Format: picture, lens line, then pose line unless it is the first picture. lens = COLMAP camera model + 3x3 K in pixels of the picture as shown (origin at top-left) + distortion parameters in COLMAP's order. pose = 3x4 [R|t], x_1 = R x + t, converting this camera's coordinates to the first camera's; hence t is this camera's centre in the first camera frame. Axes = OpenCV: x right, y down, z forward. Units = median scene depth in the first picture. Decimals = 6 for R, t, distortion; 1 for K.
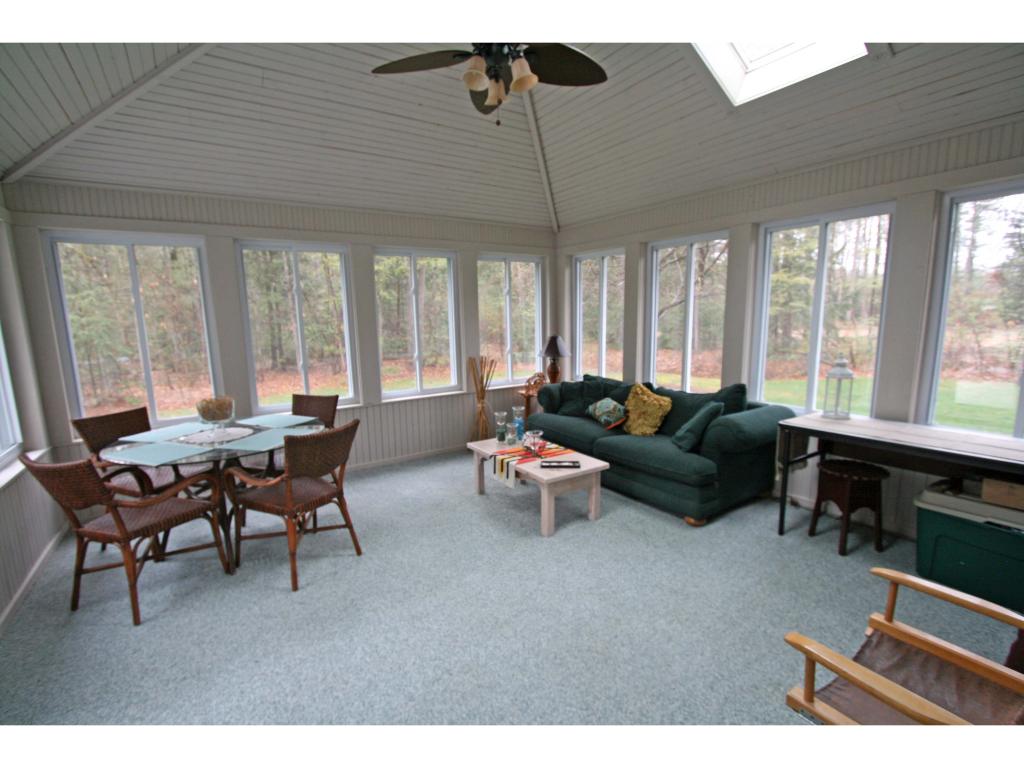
lens RADIAL K [[473.0, 0, 507.2], [0, 473.0, 387.4], [0, 0, 1]] dist [-0.004638, -0.001136]
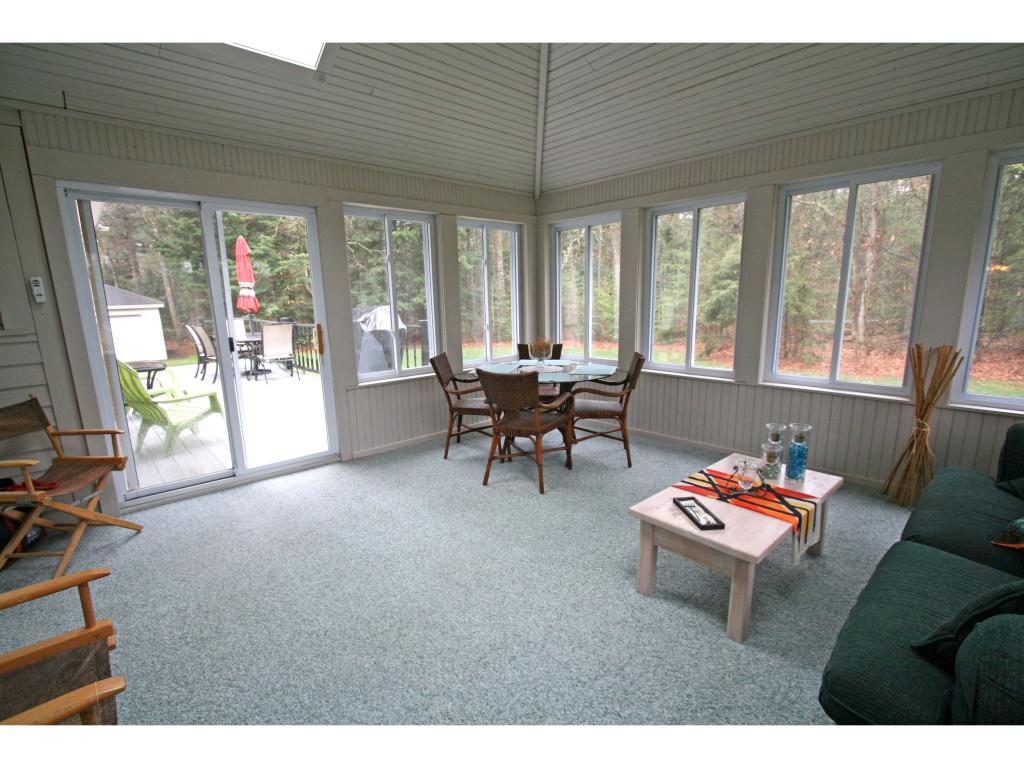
lens RADIAL K [[473.0, 0, 507.9], [0, 473.0, 385.4], [0, 0, 1]] dist [-0.004638, -0.001136]
pose [[0.167601, 0.207110, -0.963855, 0.521060], [-0.133317, 0.973465, 0.185993, -0.068869], [0.976799, 0.097326, 0.190765, 0.503258]]
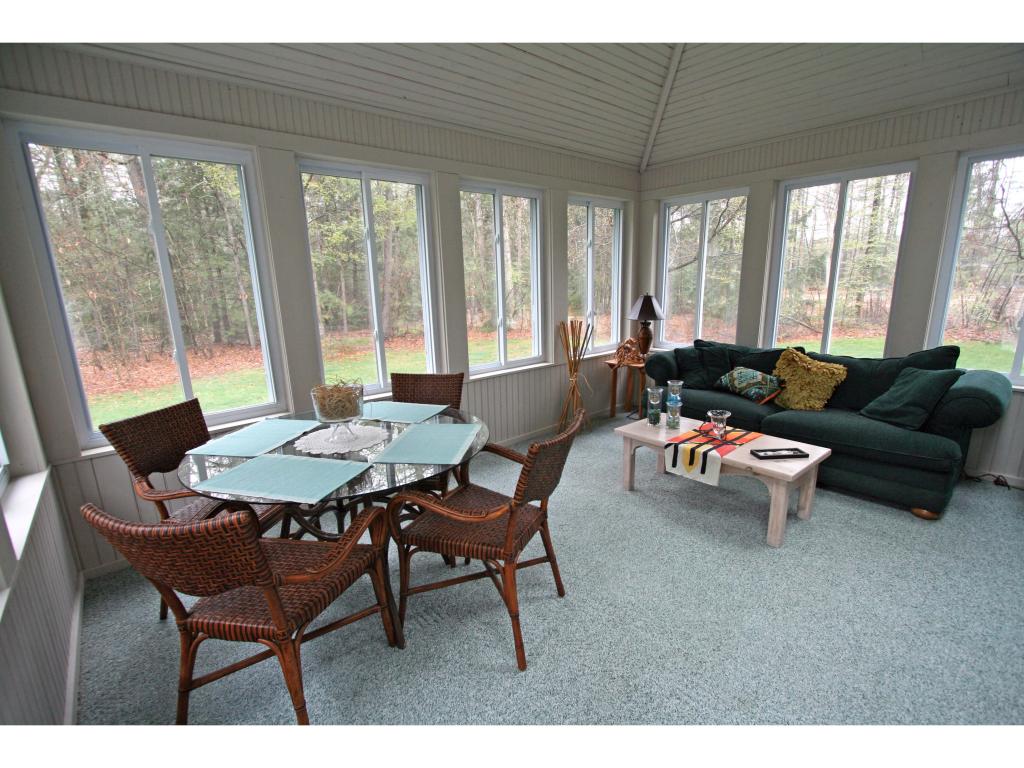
lens RADIAL K [[473.0, 0, 510.8], [0, 473.0, 388.7], [0, 0, 1]] dist [-0.004638, -0.001136]
pose [[0.991427, -0.031901, 0.126704, -0.347931], [0.023440, 0.997429, 0.067721, -0.006334], [-0.128538, -0.064170, 0.989626, 0.237331]]
